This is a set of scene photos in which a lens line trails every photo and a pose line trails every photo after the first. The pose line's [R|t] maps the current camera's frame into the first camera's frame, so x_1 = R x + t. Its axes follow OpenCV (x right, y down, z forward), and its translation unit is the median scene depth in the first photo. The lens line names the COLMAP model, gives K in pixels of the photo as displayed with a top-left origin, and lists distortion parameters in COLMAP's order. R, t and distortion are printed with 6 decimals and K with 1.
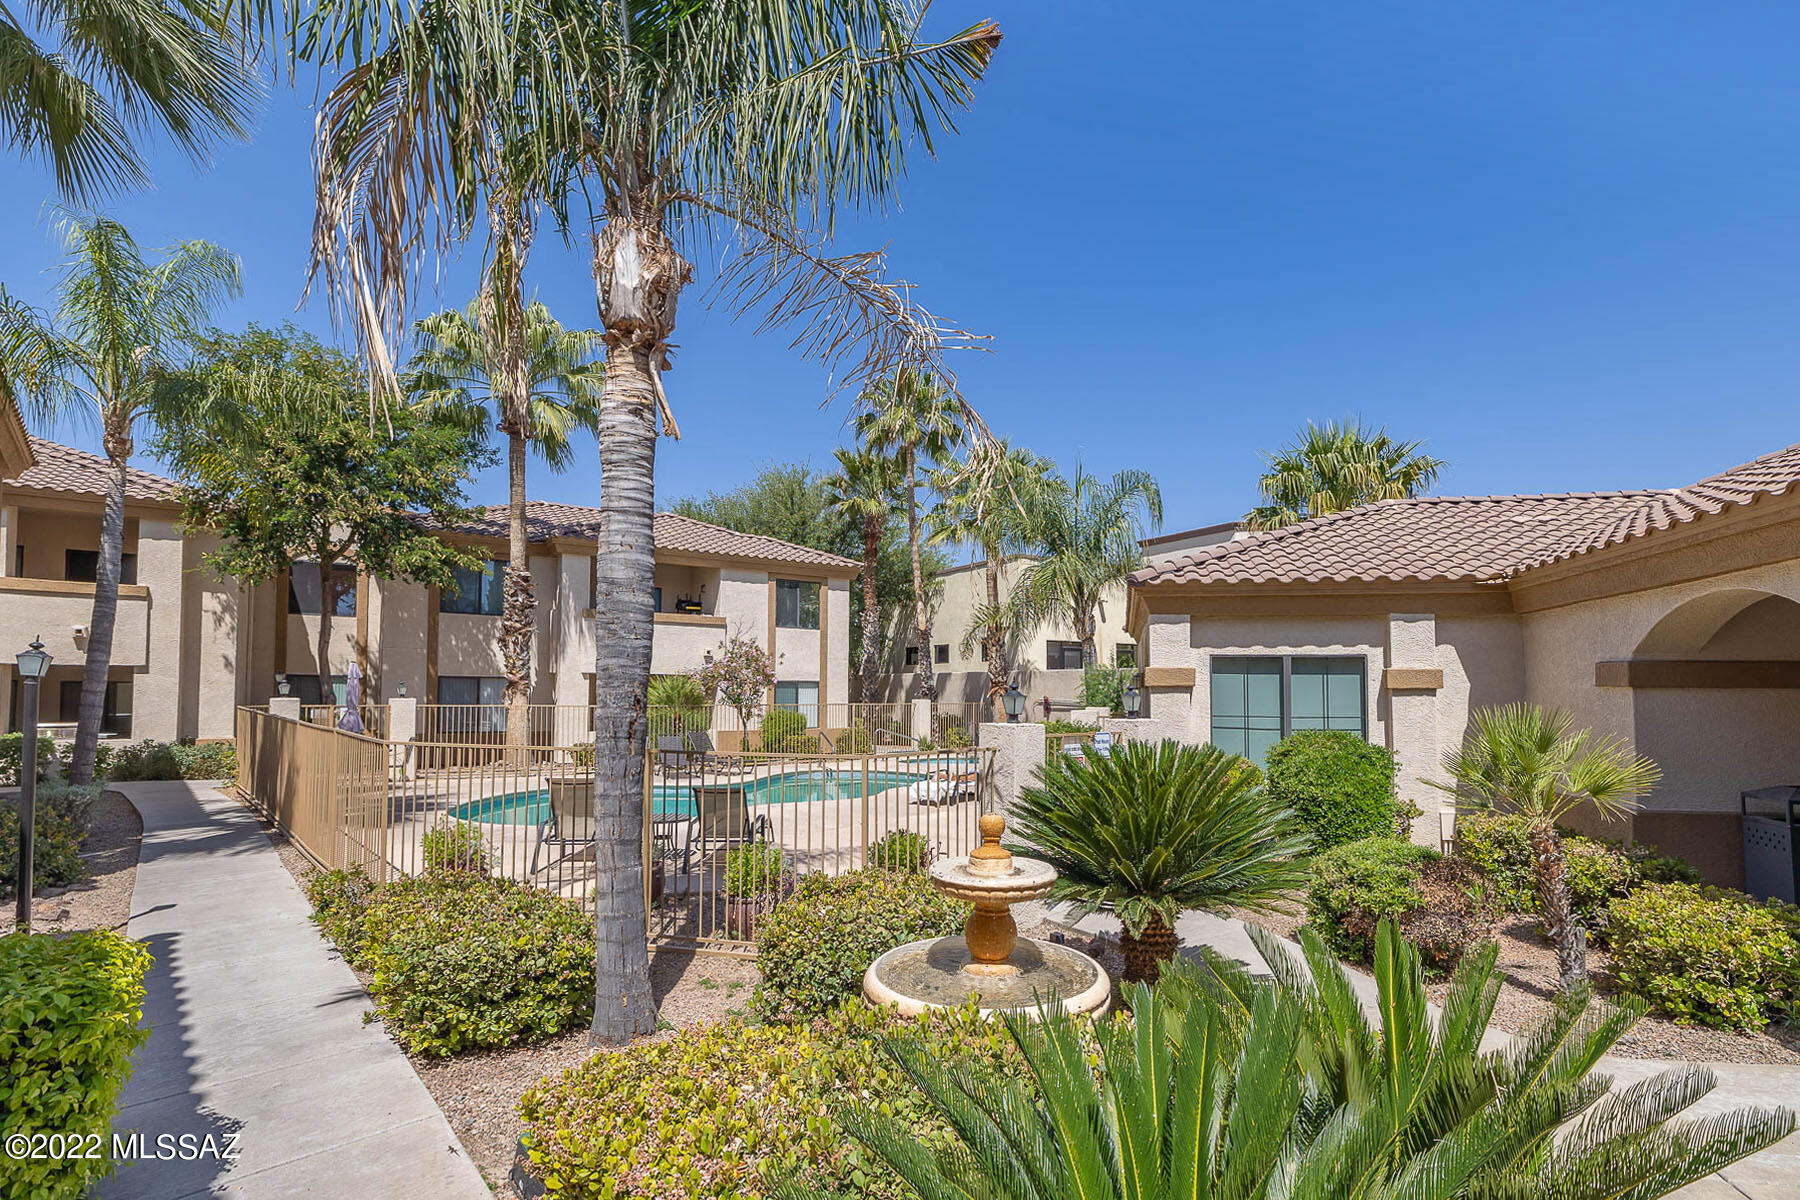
lens RADIAL K [[812.1, 0, 972.5], [0, 812.1, 686.6], [0, 0, 1]] dist [0.004149, -0.001091]
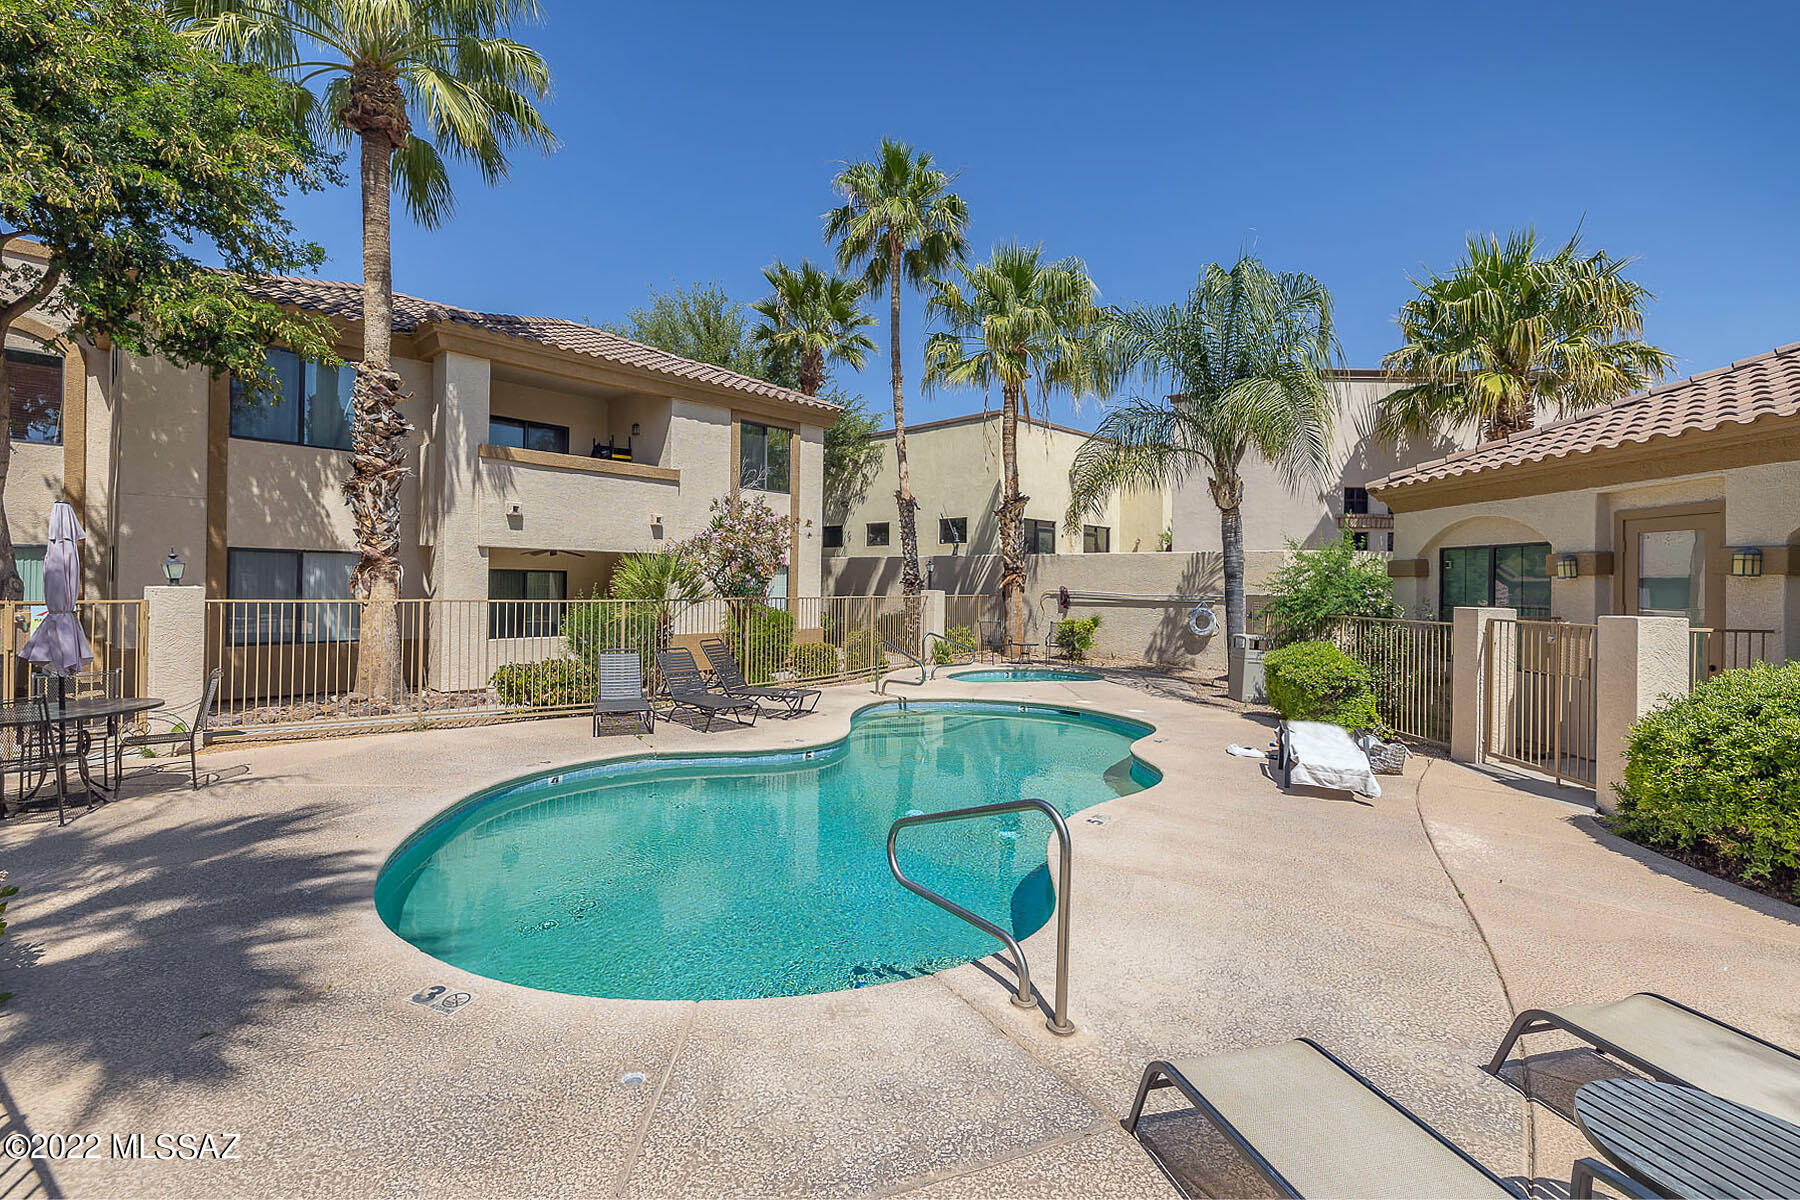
lens RADIAL K [[812.1, 0, 900.6], [0, 812.1, 592.4], [0, 0, 1]] dist [0.004149, -0.001091]
pose [[0.988054, -0.000092, 0.154107, -0.264016], [-0.002757, 0.999829, 0.018268, 0.006362], [-0.154082, -0.018475, 0.987885, 0.341901]]
